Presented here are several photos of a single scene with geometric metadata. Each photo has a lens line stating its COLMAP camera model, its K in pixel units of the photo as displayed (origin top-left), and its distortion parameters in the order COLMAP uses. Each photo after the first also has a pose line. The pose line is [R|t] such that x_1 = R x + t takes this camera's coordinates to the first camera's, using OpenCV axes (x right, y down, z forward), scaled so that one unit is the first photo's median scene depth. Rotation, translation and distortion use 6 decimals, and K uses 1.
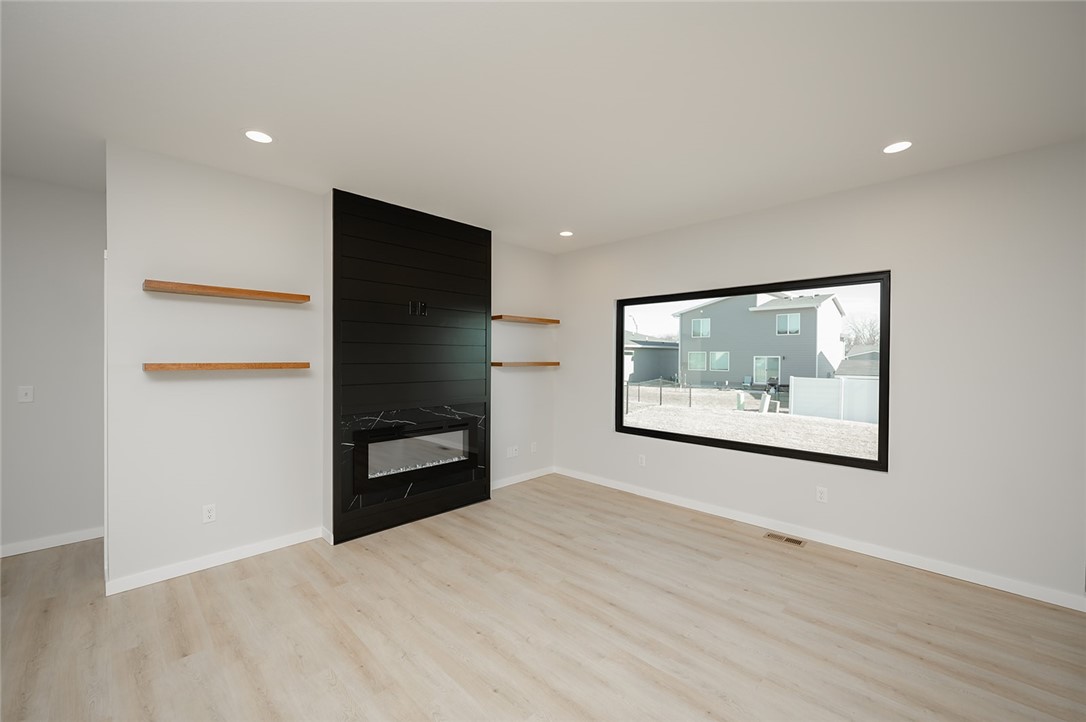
lens RADIAL K [[435.5, 0, 540.1], [0, 435.5, 360.0], [0, 0, 1]] dist [-0.001855, 0.000418]
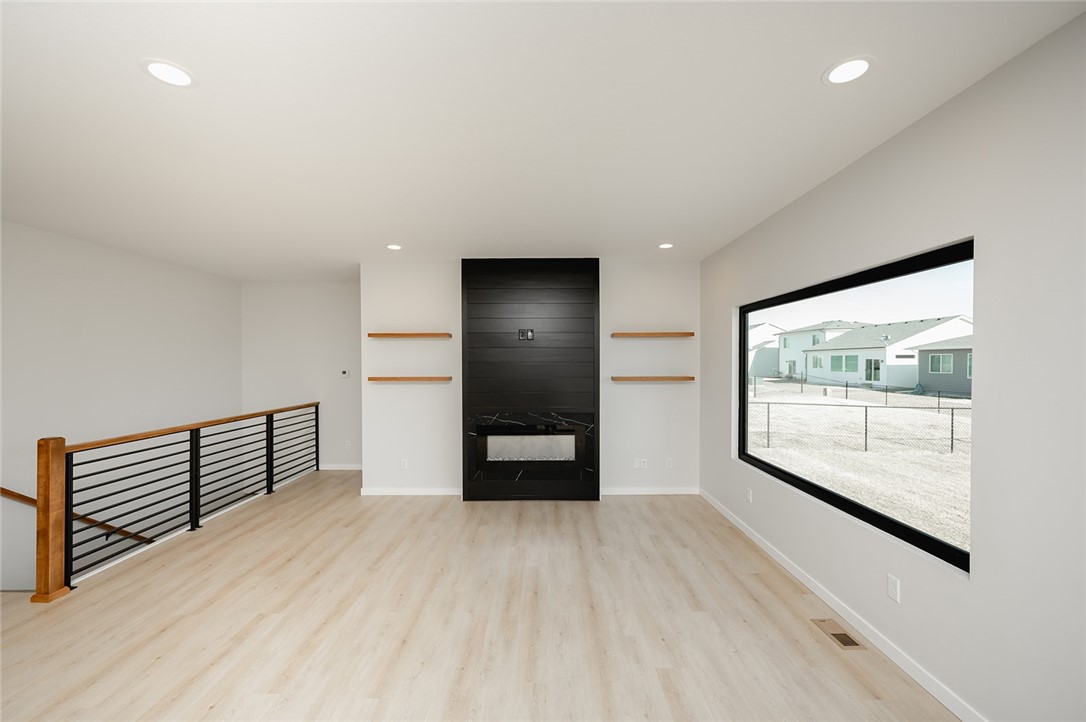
lens RADIAL K [[435.5, 0, 531.3], [0, 435.5, 362.5], [0, 0, 1]] dist [-0.001855, 0.000418]
pose [[0.693925, -0.010252, -0.719974, 0.734619], [0.002028, 0.999922, -0.012284, -0.023476], [0.720044, 0.007064, 0.693892, 0.141643]]
